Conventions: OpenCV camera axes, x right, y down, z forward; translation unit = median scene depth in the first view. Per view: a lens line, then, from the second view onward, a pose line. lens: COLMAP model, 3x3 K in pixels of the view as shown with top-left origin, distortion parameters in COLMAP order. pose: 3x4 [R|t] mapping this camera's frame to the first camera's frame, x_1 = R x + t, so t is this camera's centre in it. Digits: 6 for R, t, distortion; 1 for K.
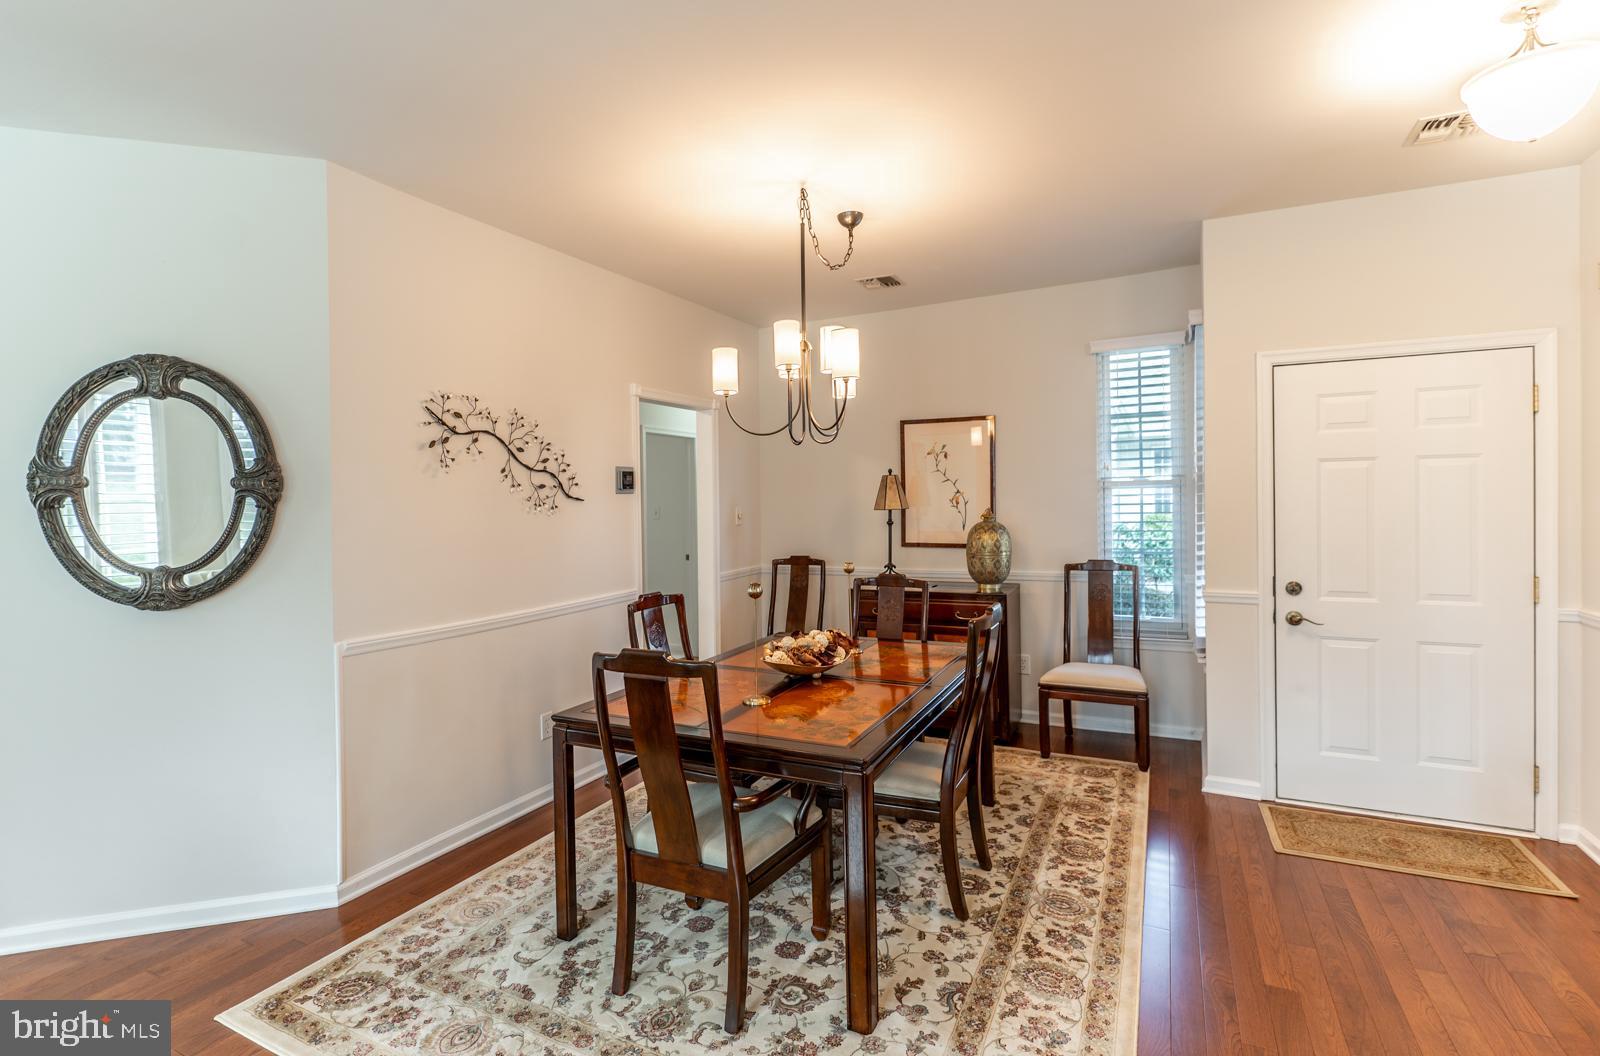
lens RADIAL K [[765.2, 0, 792.5], [0, 765.2, 513.3], [0, 0, 1]] dist [0.002281, 0.000006]
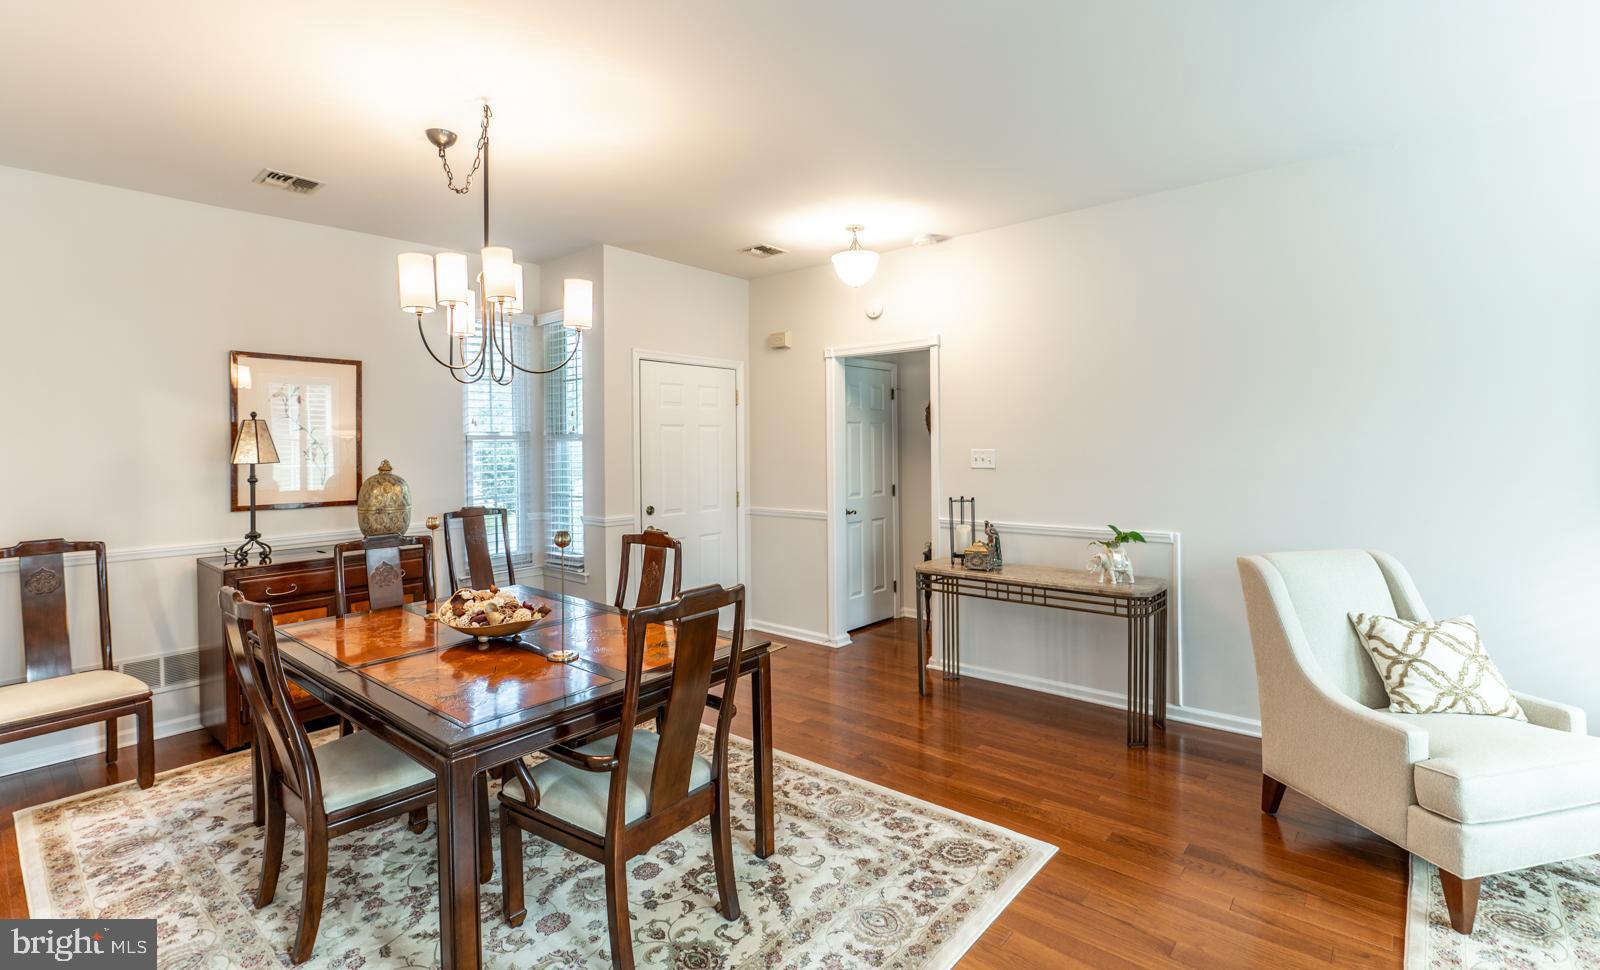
lens RADIAL K [[712.1, 0, 806.8], [0, 712.1, 460.0], [0, 0, 1]] dist [-0.002782, -0.000647]
pose [[0.236407, -0.004776, 0.971642, -0.620072], [0.025078, 0.999685, -0.001188, 0.009174], [-0.971331, 0.024647, 0.236452, 0.374858]]
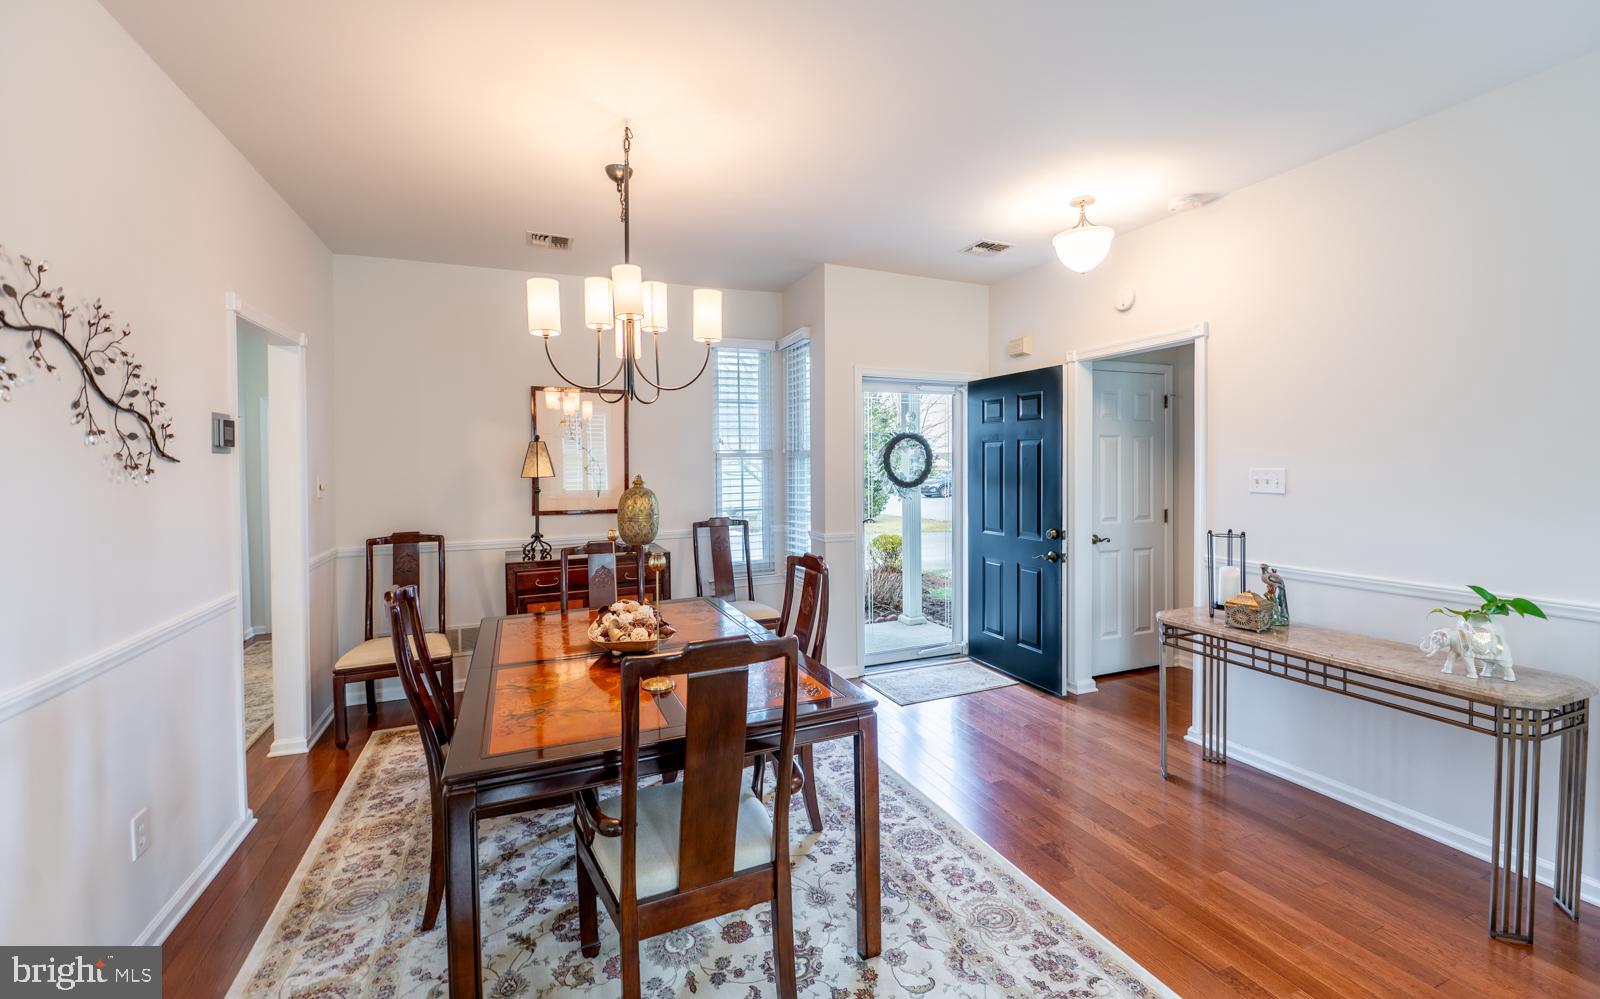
lens RADIAL K [[653.5, 0, 814.3], [0, 653.5, 482.7], [0, 0, 1]] dist [-0.006685, -0.000491]
pose [[0.642770, -0.009353, 0.766002, -0.385354], [0.012437, 0.999921, 0.001772, 0.006977], [-0.765958, 0.008387, 0.642836, 0.276172]]
